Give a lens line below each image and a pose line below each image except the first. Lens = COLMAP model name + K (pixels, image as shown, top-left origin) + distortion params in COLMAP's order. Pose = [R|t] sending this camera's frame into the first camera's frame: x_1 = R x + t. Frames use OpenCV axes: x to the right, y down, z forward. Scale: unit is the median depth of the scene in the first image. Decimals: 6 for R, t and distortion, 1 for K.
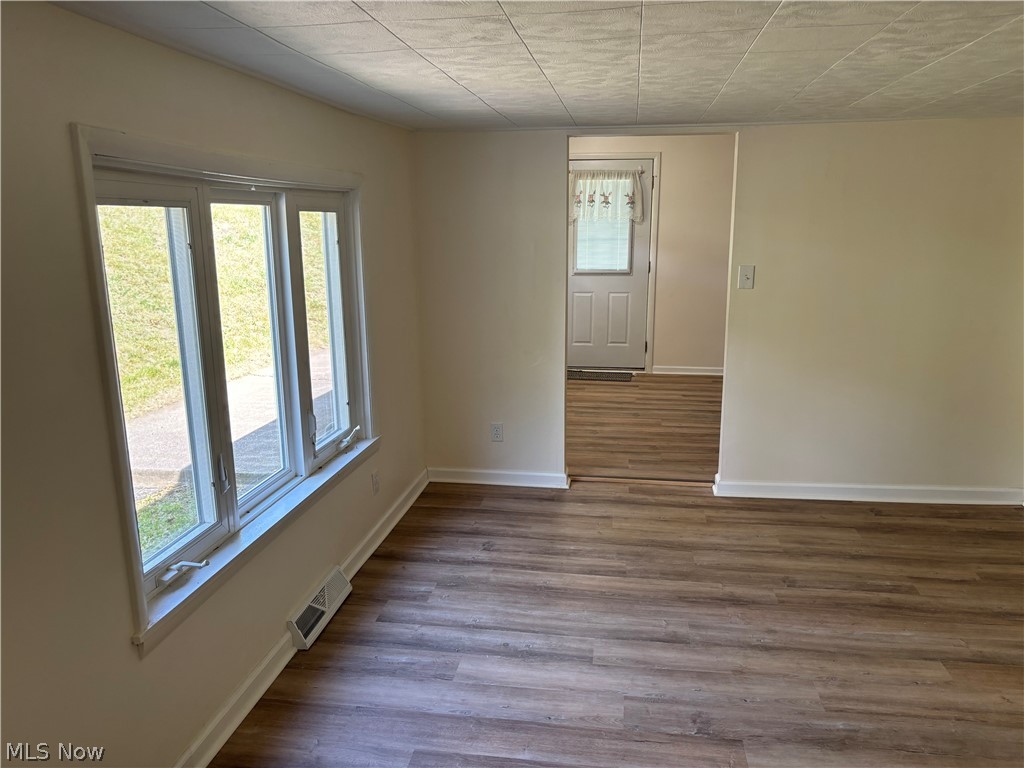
lens RADIAL K [[773.2, 0, 511.6], [0, 773.2, 385.7], [0, 0, 1]] dist [0.037561, -0.036682]
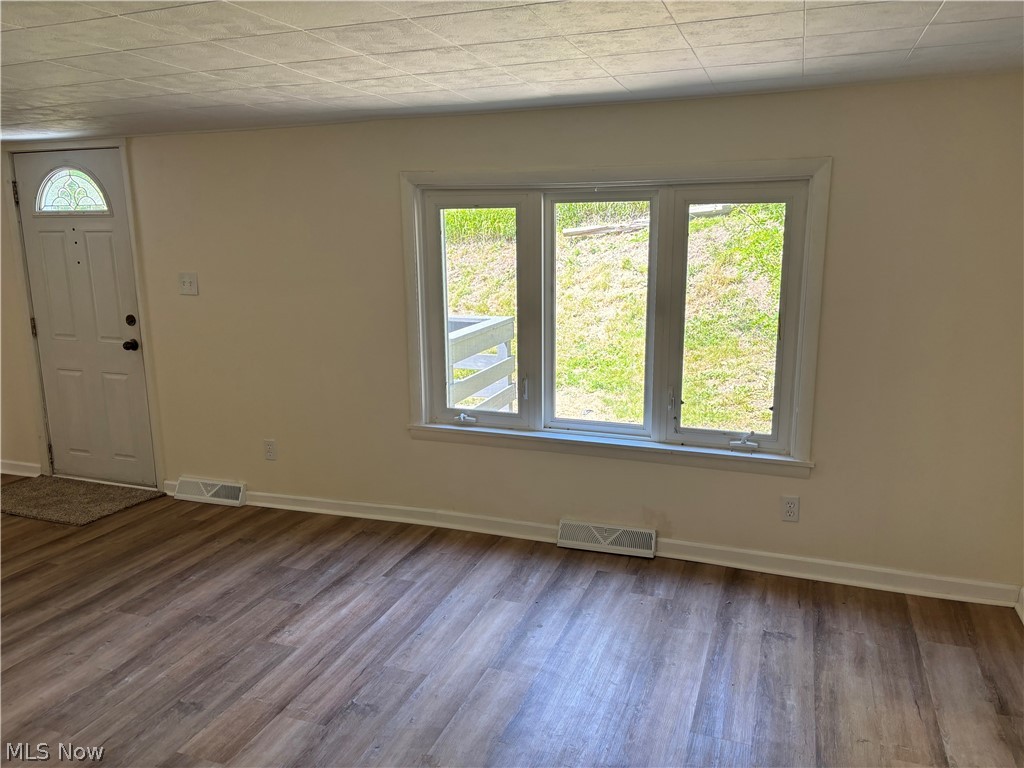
lens RADIAL K [[773.2, 0, 510.8], [0, 773.2, 382.1], [0, 0, 1]] dist [0.037561, -0.036682]
pose [[-0.198892, 0.213478, -0.956488, 0.880156], [-0.191667, 0.948666, 0.251587, -0.218143], [0.961096, 0.233365, -0.147766, 0.994824]]
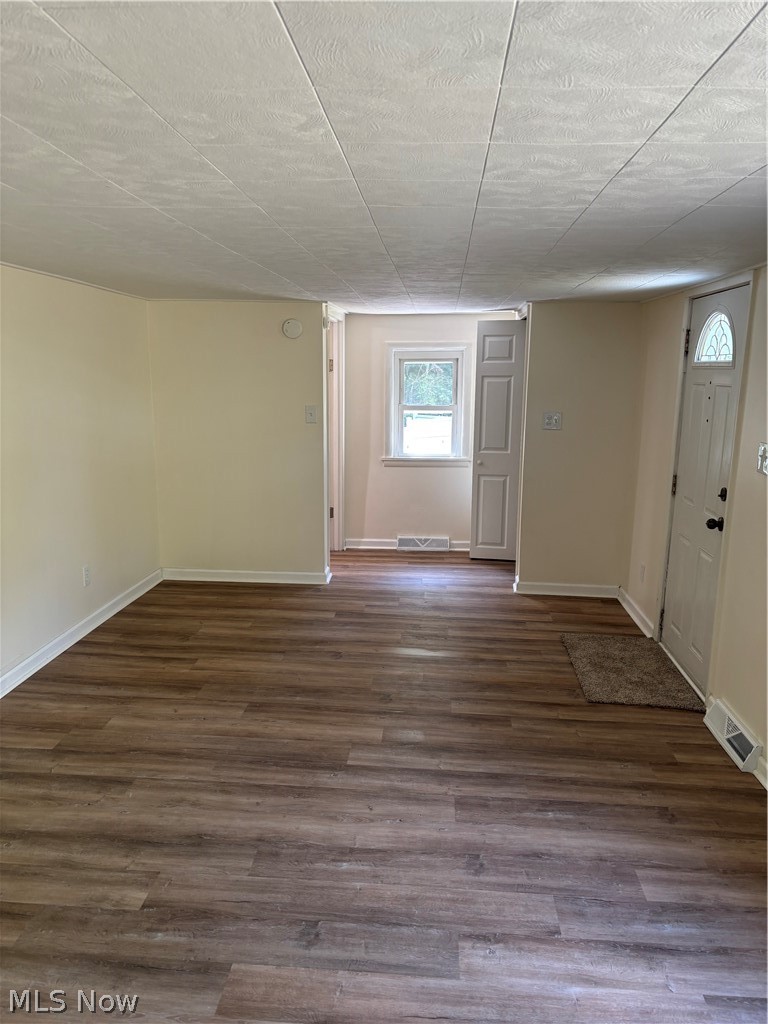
lens RADIAL K [[773.2, 0, 380.1], [0, 773.2, 512.4], [0, 0, 1]] dist [0.037561, -0.036682]
pose [[-0.997398, 0.017491, -0.069942, 0.210882], [-0.010728, 0.923316, 0.383890, -0.251487], [0.071294, 0.383641, -0.920726, 1.139819]]
